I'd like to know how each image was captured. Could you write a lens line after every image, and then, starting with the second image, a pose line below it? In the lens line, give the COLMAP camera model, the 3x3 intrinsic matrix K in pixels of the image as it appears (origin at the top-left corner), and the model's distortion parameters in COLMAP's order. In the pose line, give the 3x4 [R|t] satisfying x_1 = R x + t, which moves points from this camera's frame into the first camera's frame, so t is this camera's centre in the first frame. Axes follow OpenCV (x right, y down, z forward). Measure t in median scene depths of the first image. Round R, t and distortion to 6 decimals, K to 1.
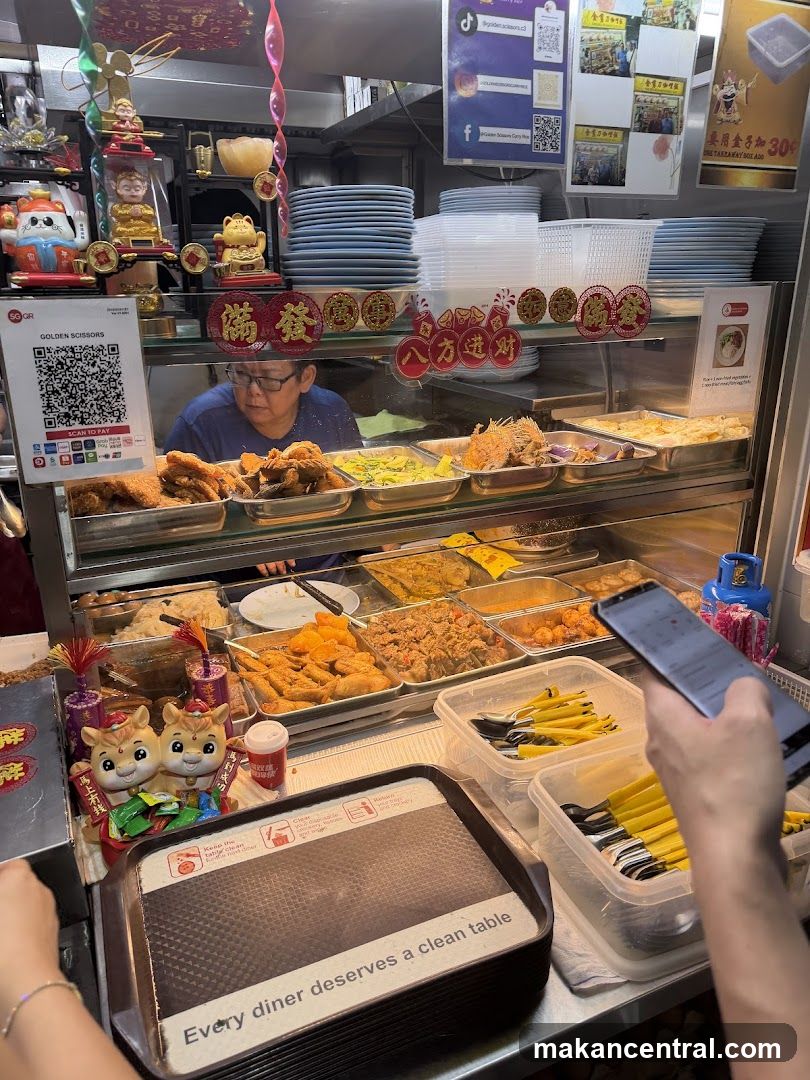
lens RADIAL K [[768.2, 0, 387.2], [0, 768.2, 529.1], [0, 0, 1]] dist [0.024274, 0.020519]
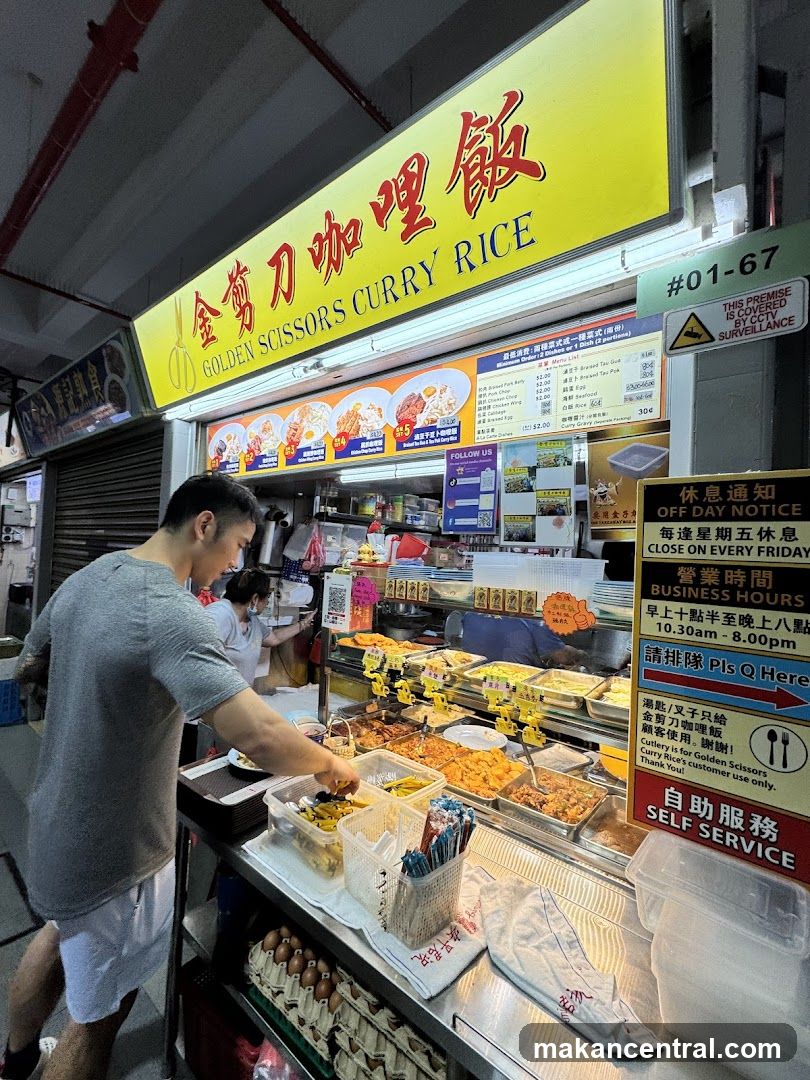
lens RADIAL K [[465.3, 0, 403.0], [0, 465.3, 540.3], [0, 0, 1]] dist [-0.008114, 0.003447]
pose [[0.446857, 0.013097, -0.894509, 1.318973], [-0.315148, 0.938101, -0.143698, -0.203387], [0.837258, 0.346115, 0.423325, 0.285144]]
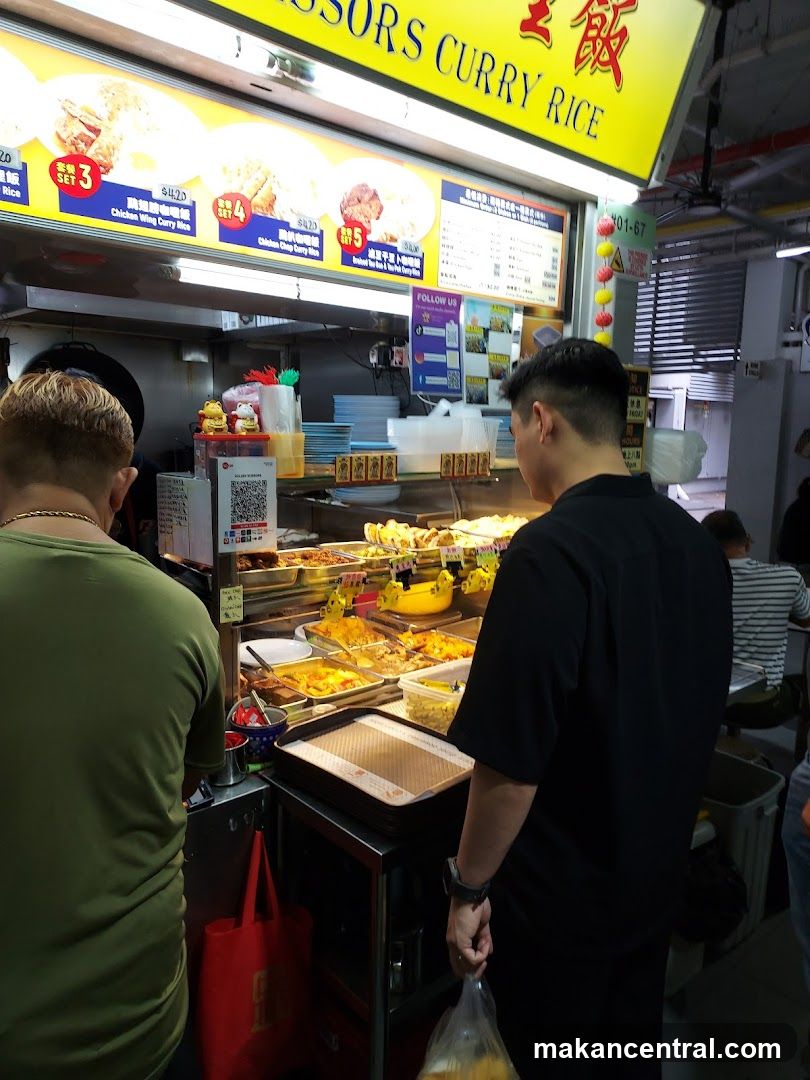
lens RADIAL K [[807.3, 0, 393.7], [0, 807.3, 564.6], [0, 0, 1]] dist [0.002546, 0.018616]
pose [[0.950732, -0.021104, 0.309294, -0.608547], [0.063979, 0.989560, -0.129143, 0.224411], [-0.303340, 0.142569, 0.942157, -0.866254]]
